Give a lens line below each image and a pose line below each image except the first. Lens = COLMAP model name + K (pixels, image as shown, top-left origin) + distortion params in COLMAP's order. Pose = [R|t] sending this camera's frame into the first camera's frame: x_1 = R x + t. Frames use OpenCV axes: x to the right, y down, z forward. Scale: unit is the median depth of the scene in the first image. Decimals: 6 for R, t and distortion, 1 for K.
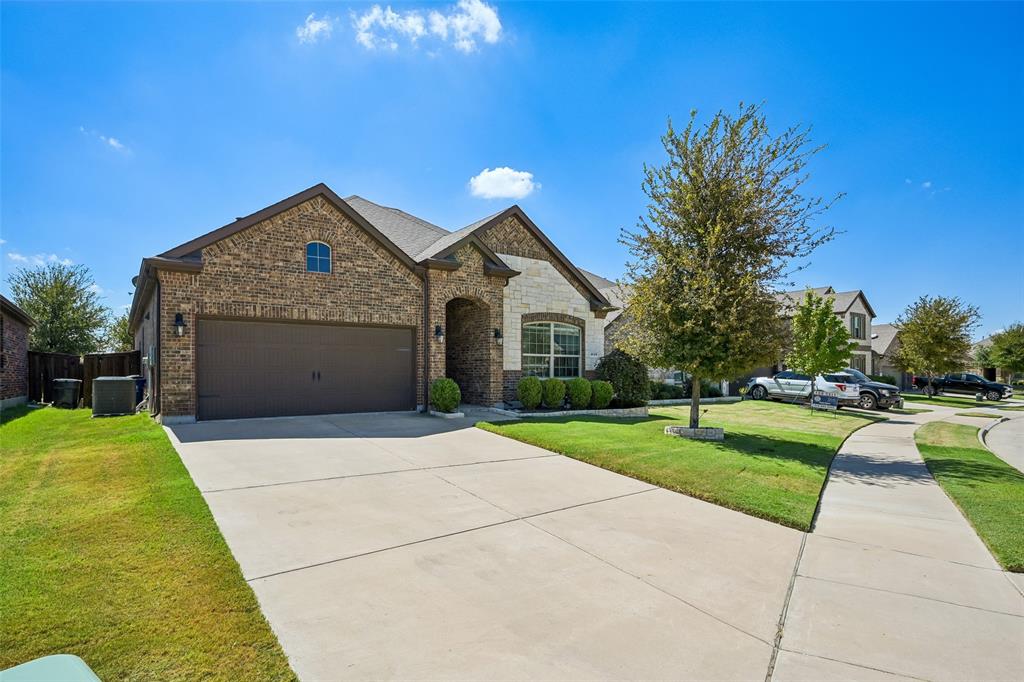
lens RADIAL K [[534.9, 0, 512.4], [0, 534.9, 345.2], [0, 0, 1]] dist [0.000175, 0.000002]
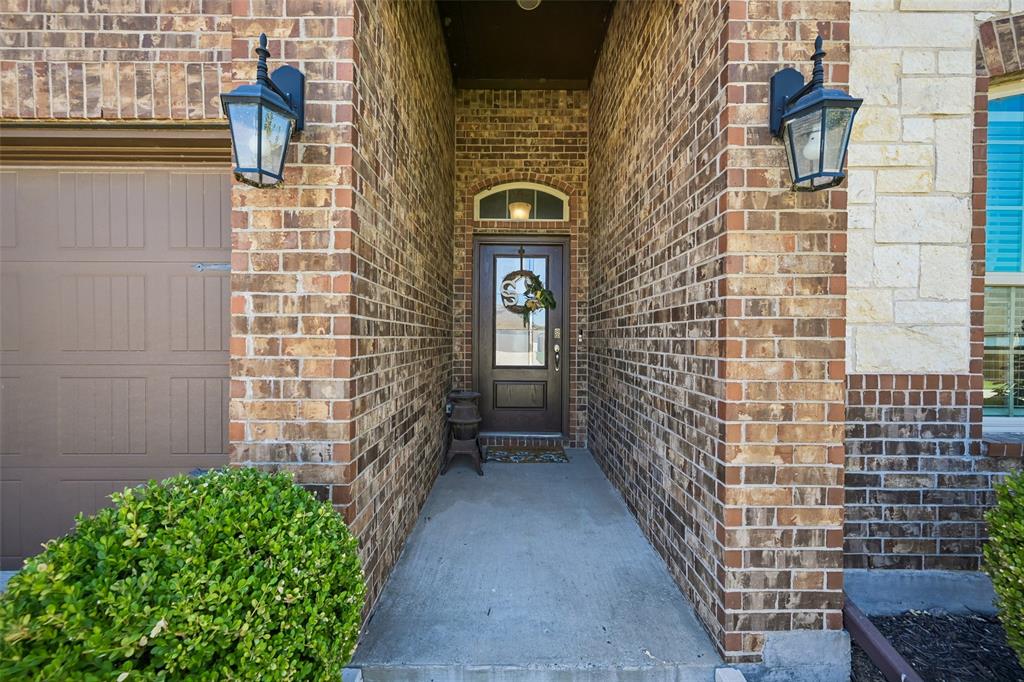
lens RADIAL K [[405.9, 0, 515.4], [0, 405.9, 339.6], [0, 0, 1]] dist [-0.000030, -0.000093]
pose [[0.814753, 0.009252, -0.579734, -0.025880], [0.023378, 0.998535, 0.048790, 0.029131], [0.579337, -0.053305, 0.813343, 0.879157]]
